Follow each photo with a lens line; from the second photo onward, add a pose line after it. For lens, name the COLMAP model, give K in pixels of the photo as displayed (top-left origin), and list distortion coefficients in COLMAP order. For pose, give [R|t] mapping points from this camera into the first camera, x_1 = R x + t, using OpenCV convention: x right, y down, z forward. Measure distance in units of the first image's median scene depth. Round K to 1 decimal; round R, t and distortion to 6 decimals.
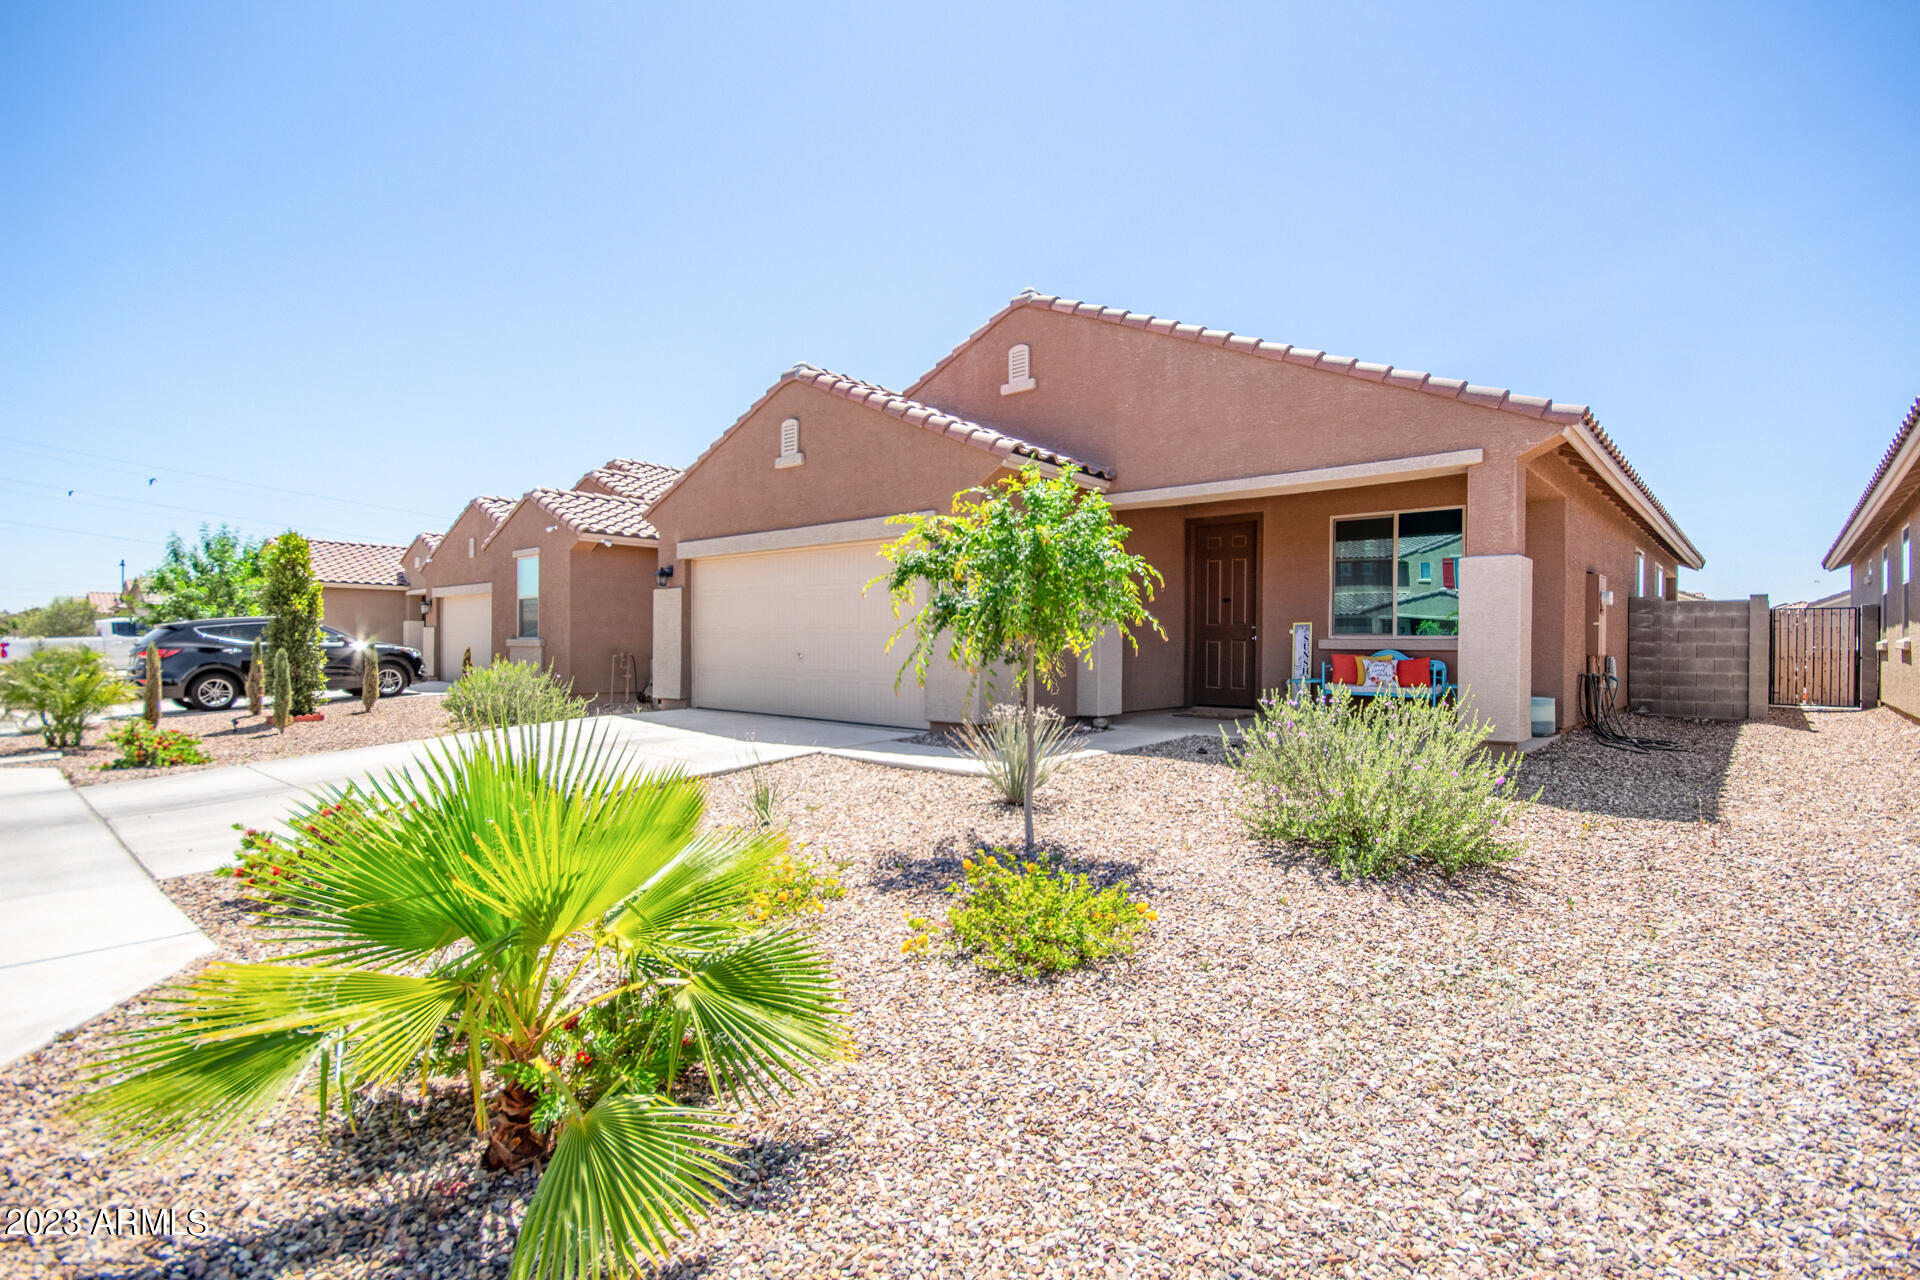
lens RADIAL K [[904.3, 0, 964.4], [0, 904.3, 641.4], [0, 0, 1]] dist [0.004387, 0.000076]
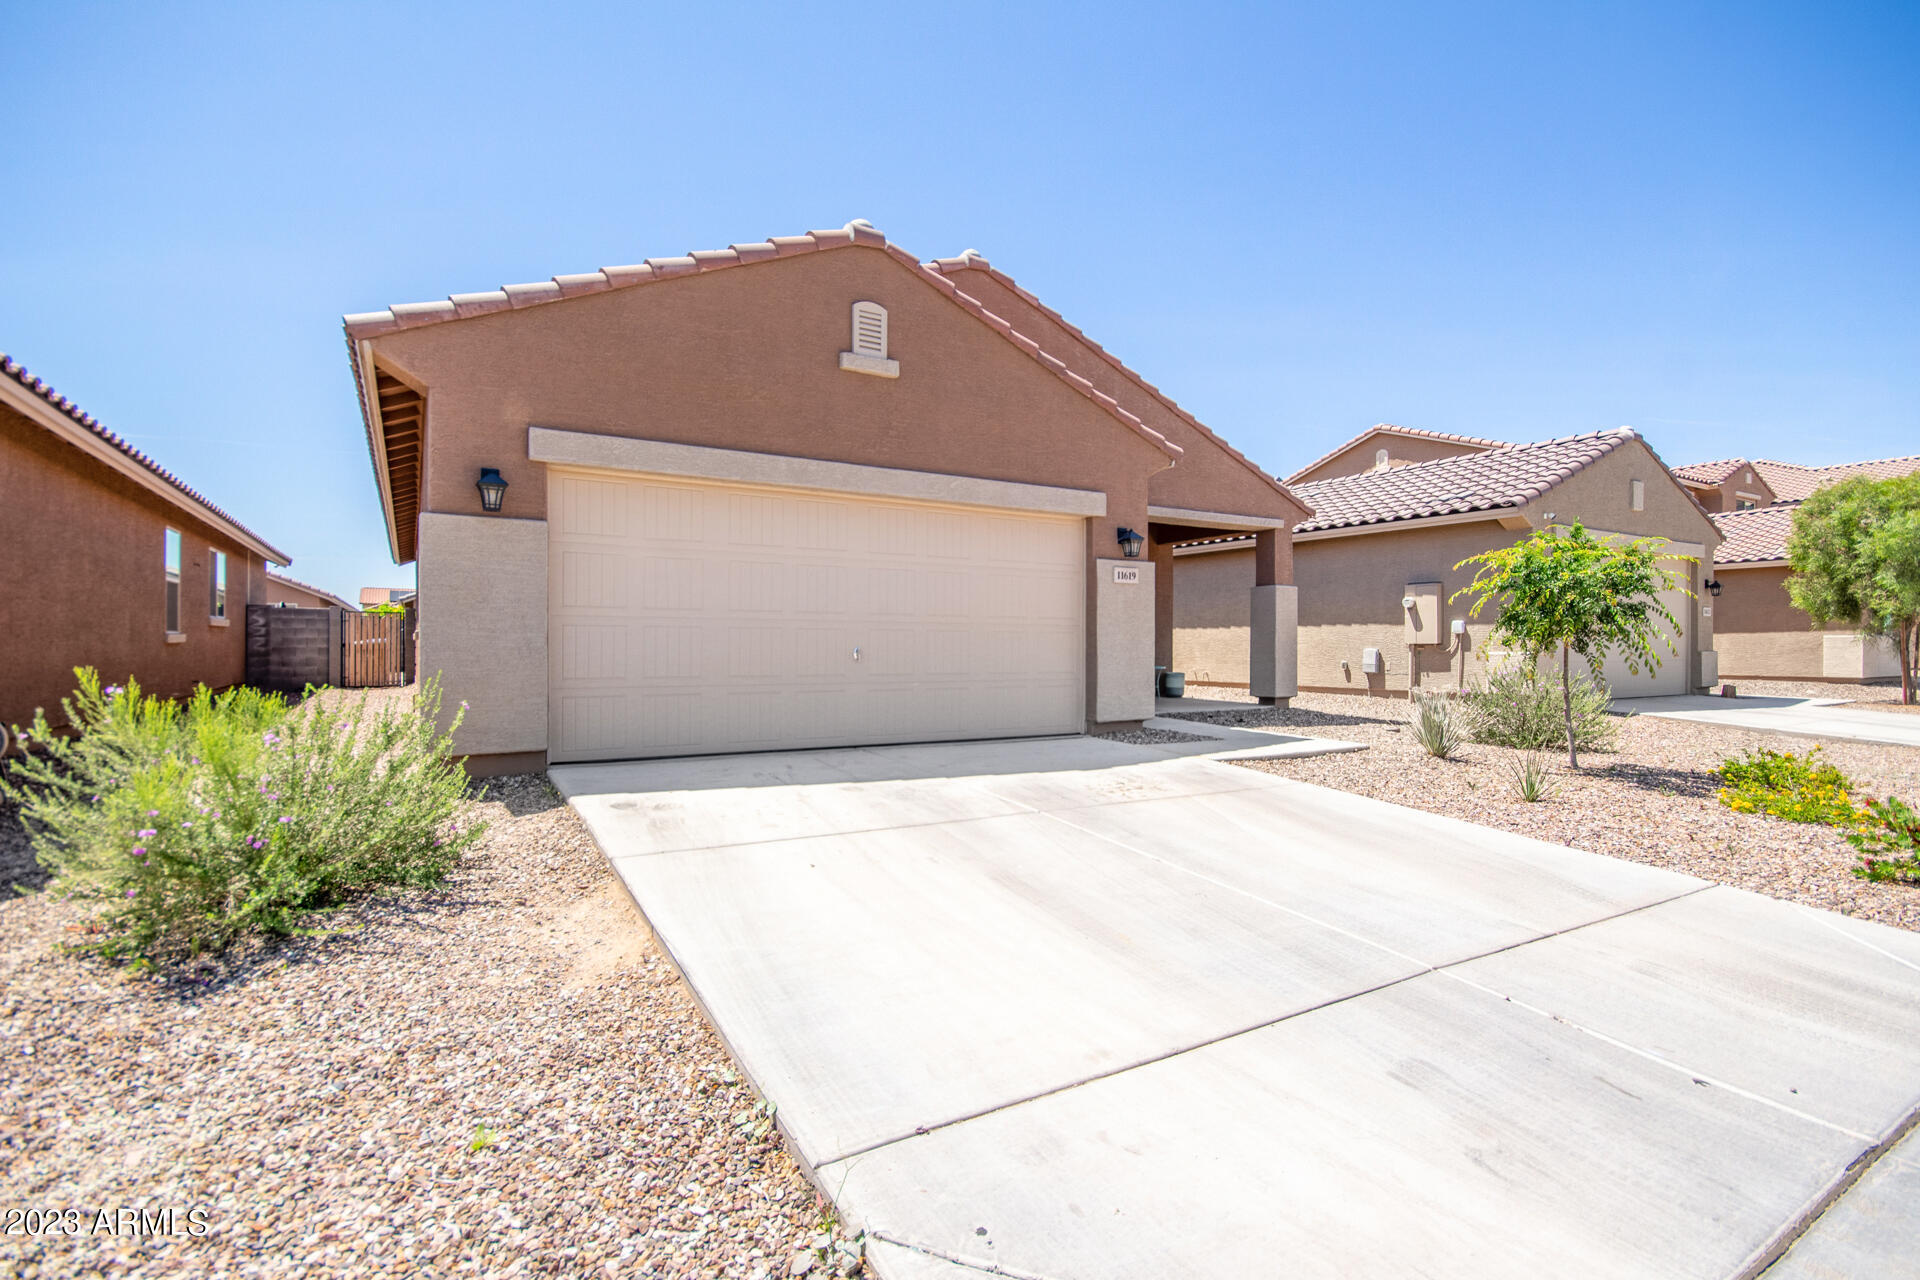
lens RADIAL K [[904.3, 0, 956.0], [0, 904.3, 644.7], [0, 0, 1]] dist [0.004387, 0.000076]
pose [[0.299494, -0.013909, 0.953997, -0.815190], [-0.009007, 0.999808, 0.017404, -0.004750], [-0.954056, -0.013805, 0.299312, 0.734987]]
